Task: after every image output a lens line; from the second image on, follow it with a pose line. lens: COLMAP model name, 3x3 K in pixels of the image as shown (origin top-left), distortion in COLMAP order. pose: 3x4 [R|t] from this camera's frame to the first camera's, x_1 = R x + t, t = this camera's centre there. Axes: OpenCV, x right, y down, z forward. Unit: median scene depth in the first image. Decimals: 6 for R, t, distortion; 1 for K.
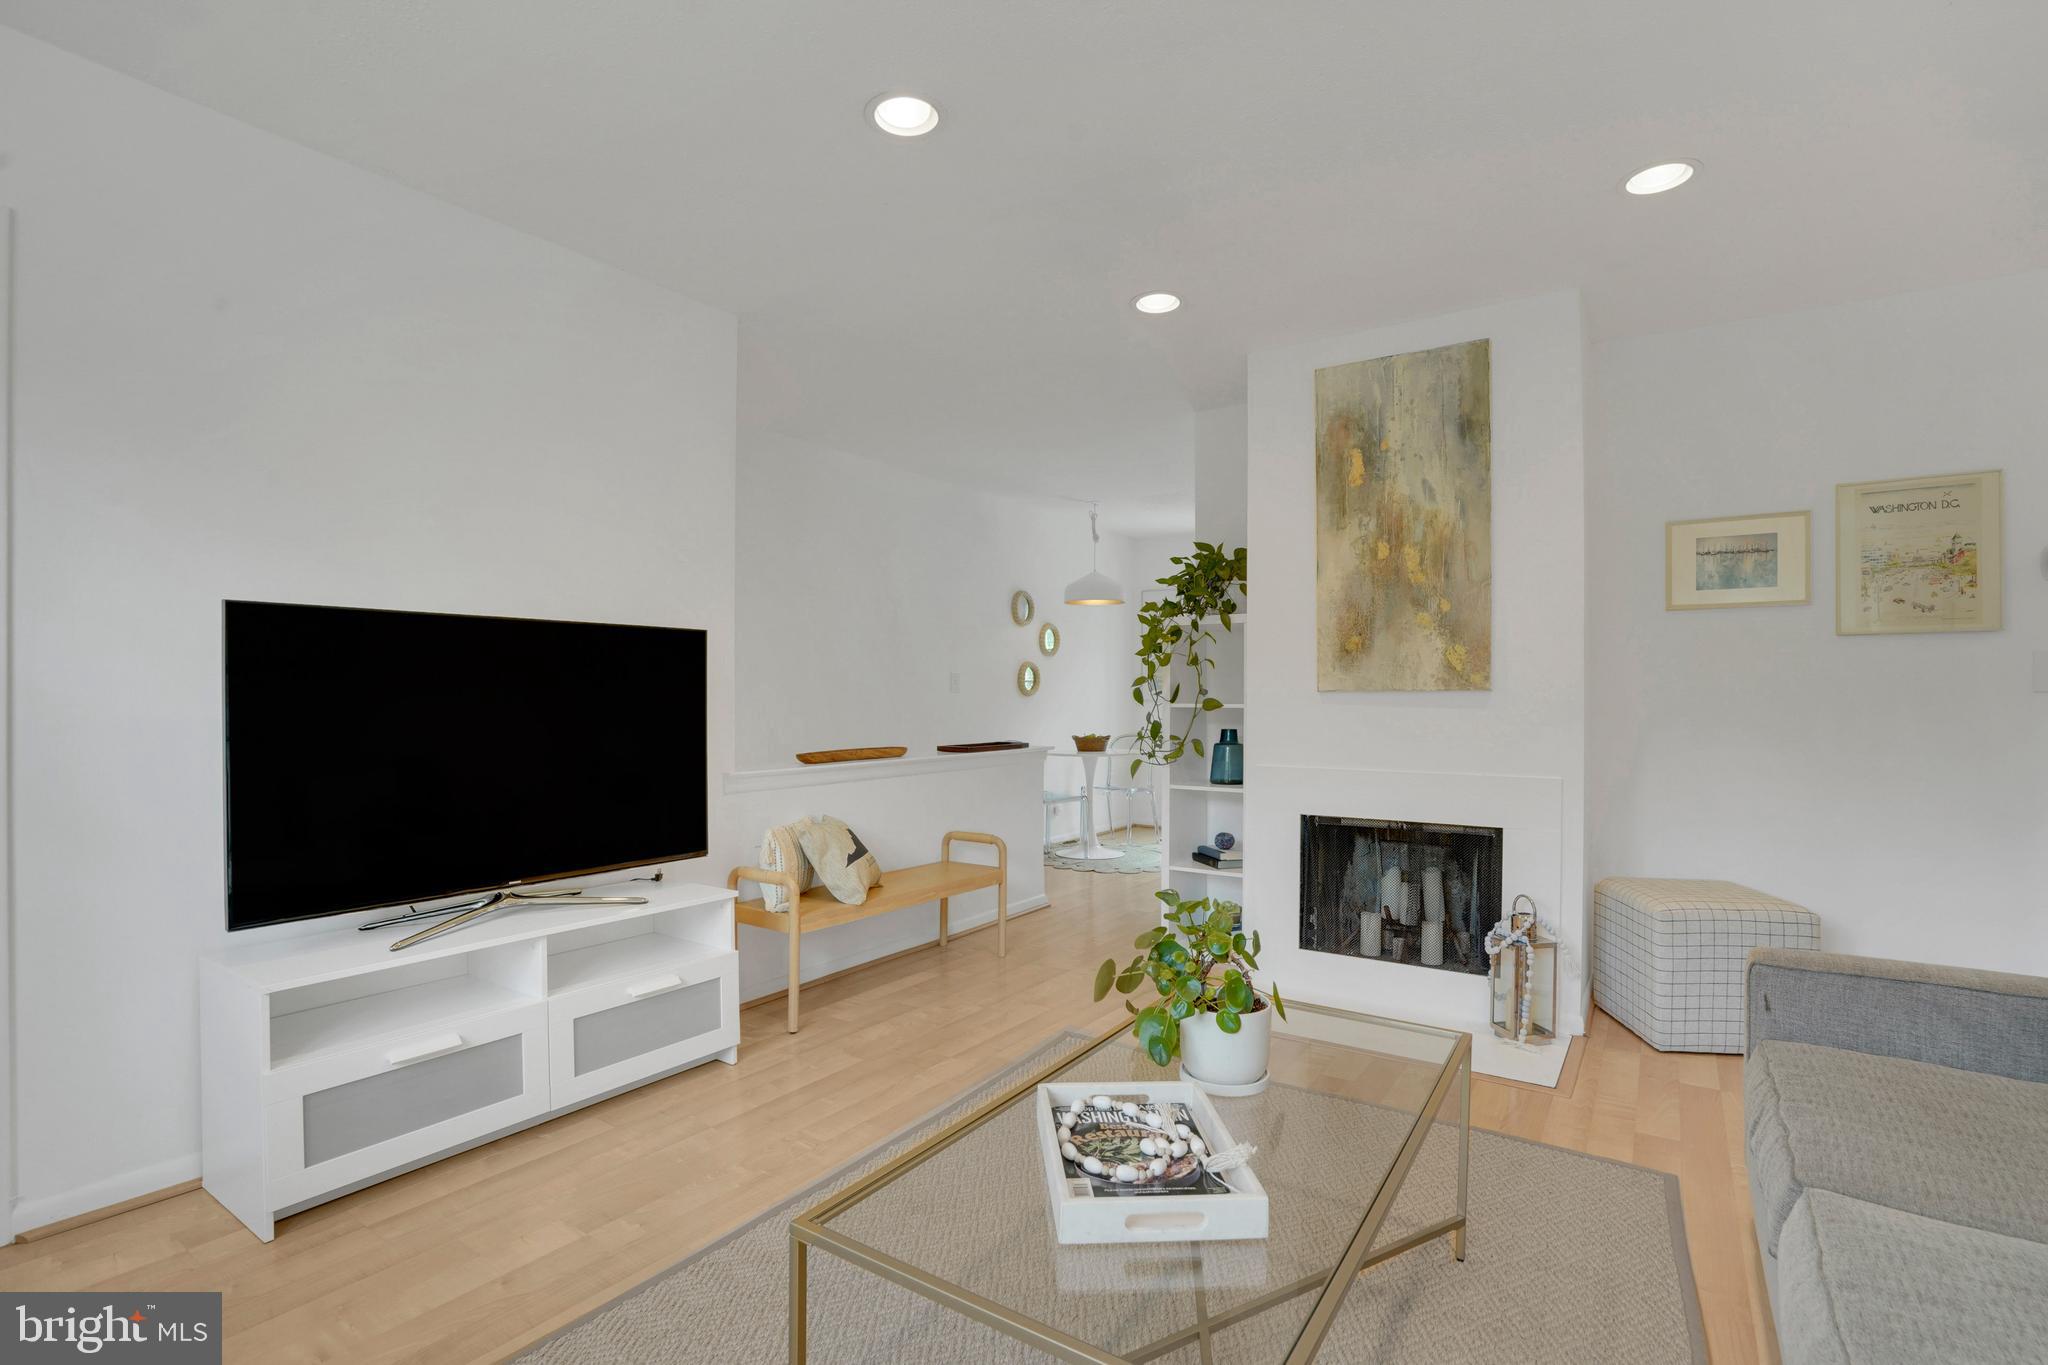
lens RADIAL K [[988.7, 0, 1026.3], [0, 988.7, 692.2], [0, 0, 1]] dist [-0.033022, 0.000750]
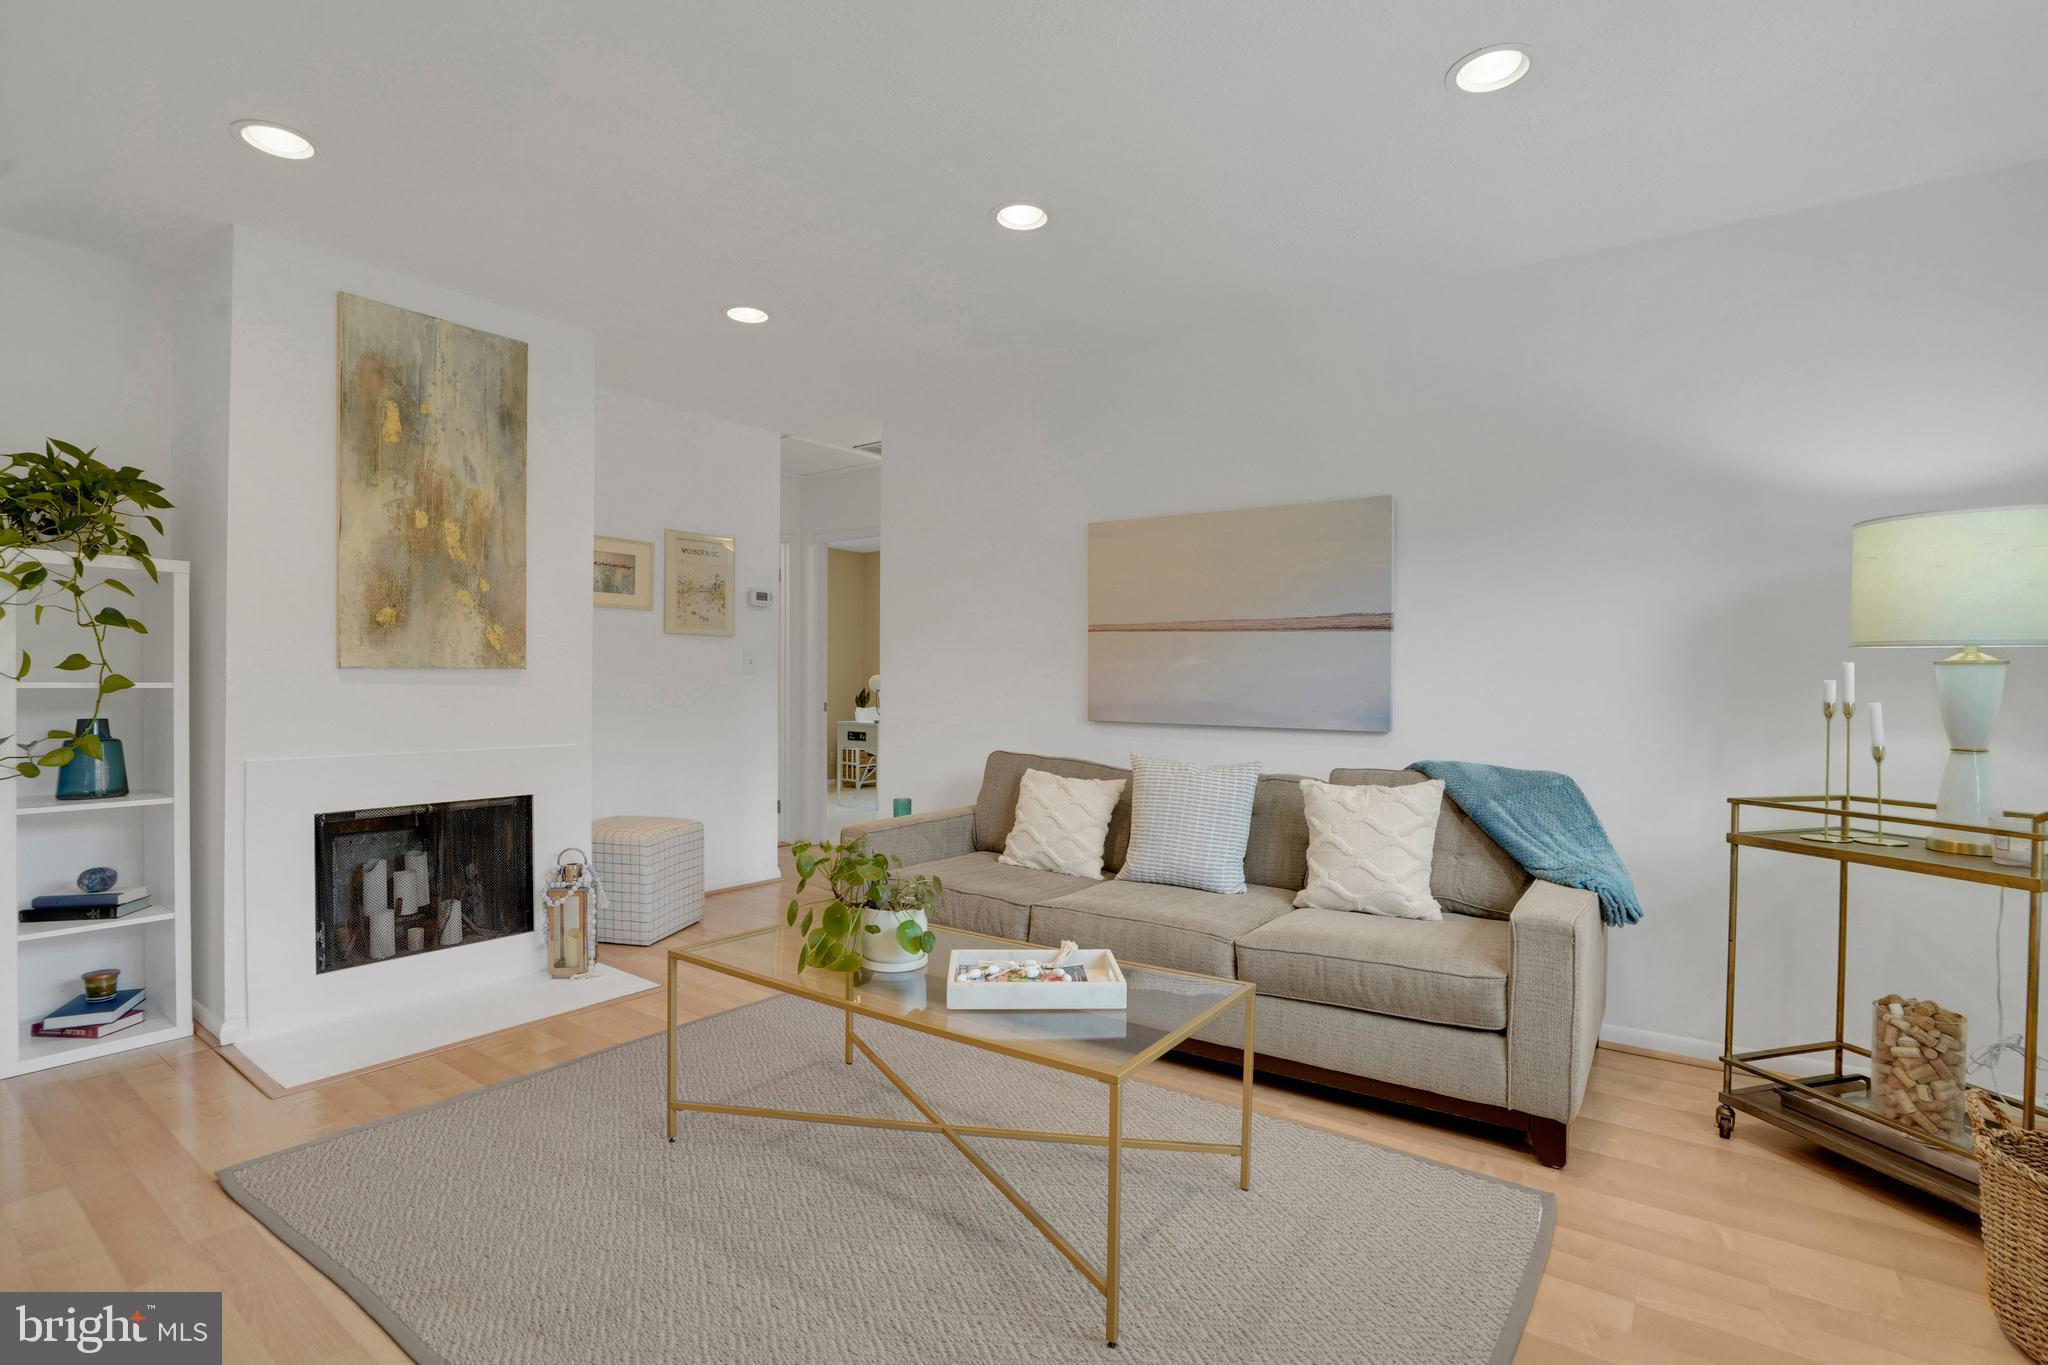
lens RADIAL K [[1000.3, 0, 1024.0], [0, 1000.3, 682.5], [0, 0, 1]] dist [-0.002963, 0.000237]
pose [[0.019892, -0.003138, 0.999797, -0.592218], [-0.008161, 0.999961, 0.003301, 0.004536], [-0.999769, -0.008225, 0.019866, 0.405264]]
